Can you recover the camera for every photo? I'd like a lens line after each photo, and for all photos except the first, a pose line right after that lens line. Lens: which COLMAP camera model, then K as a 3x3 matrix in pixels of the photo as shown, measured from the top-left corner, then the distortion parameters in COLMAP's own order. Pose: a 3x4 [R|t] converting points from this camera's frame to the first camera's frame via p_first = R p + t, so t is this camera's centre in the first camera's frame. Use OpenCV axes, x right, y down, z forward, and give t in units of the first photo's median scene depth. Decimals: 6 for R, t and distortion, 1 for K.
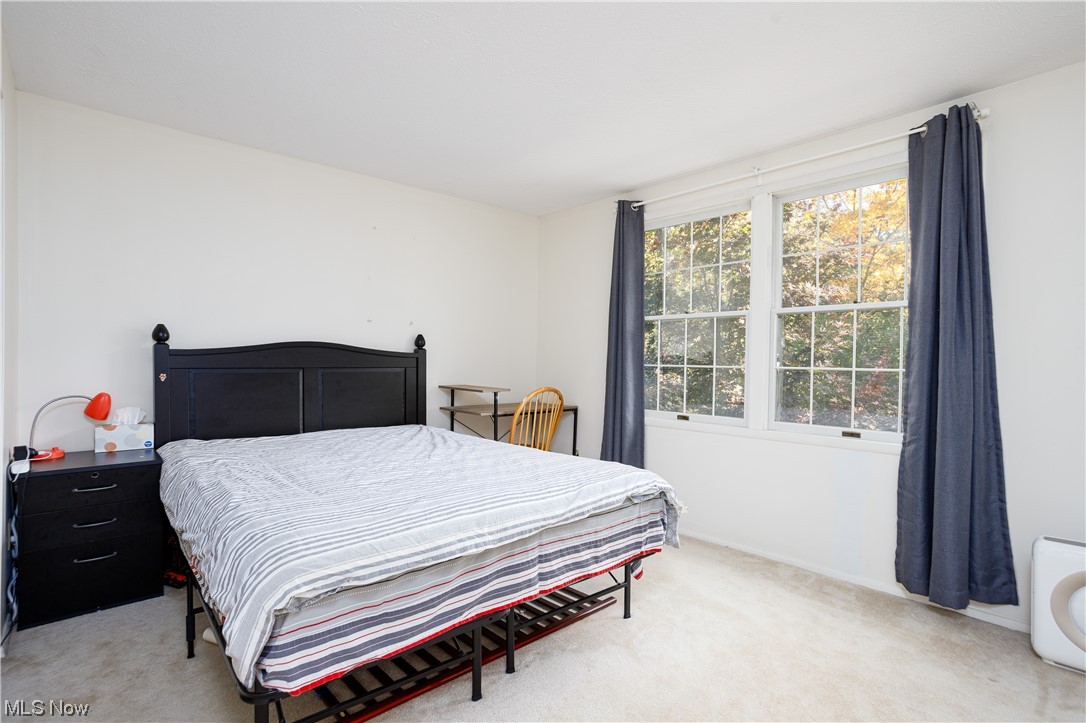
lens RADIAL K [[525.5, 0, 542.9], [0, 525.5, 367.8], [0, 0, 1]] dist [0.003728, 0.000097]
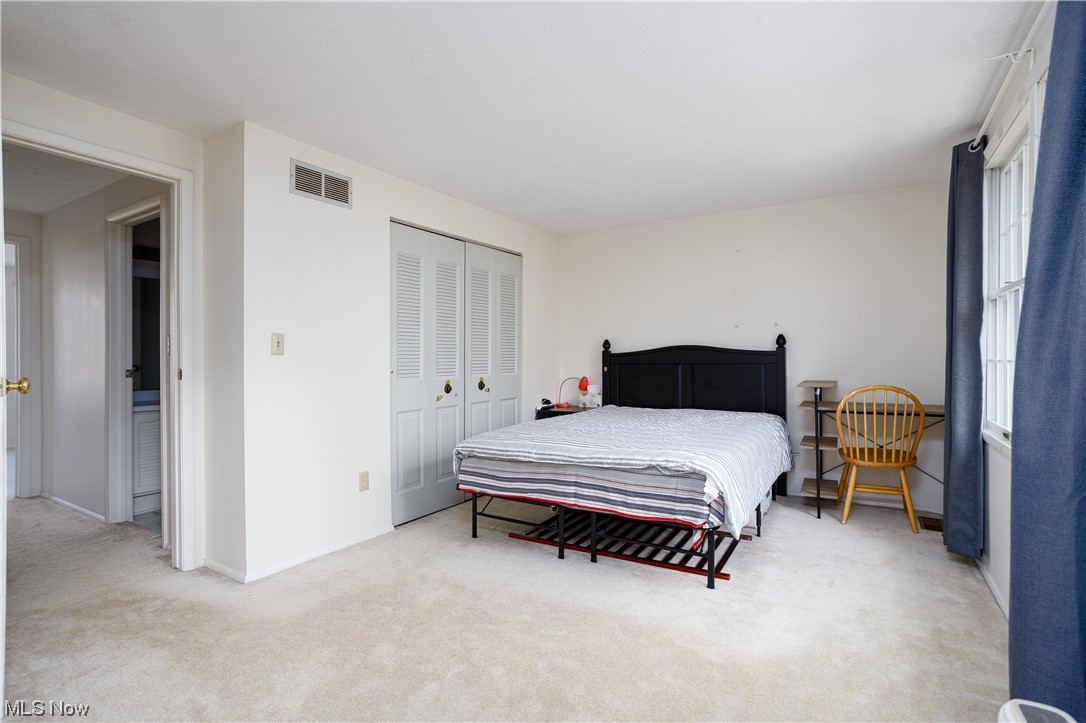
lens RADIAL K [[525.5, 0, 543.1], [0, 525.5, 360.5], [0, 0, 1]] dist [0.003728, 0.000097]
pose [[0.303147, -0.005934, -0.952925, 0.927924], [-0.007944, 0.999930, -0.008754, 0.006781], [0.952911, 0.010224, 0.303079, 0.271340]]
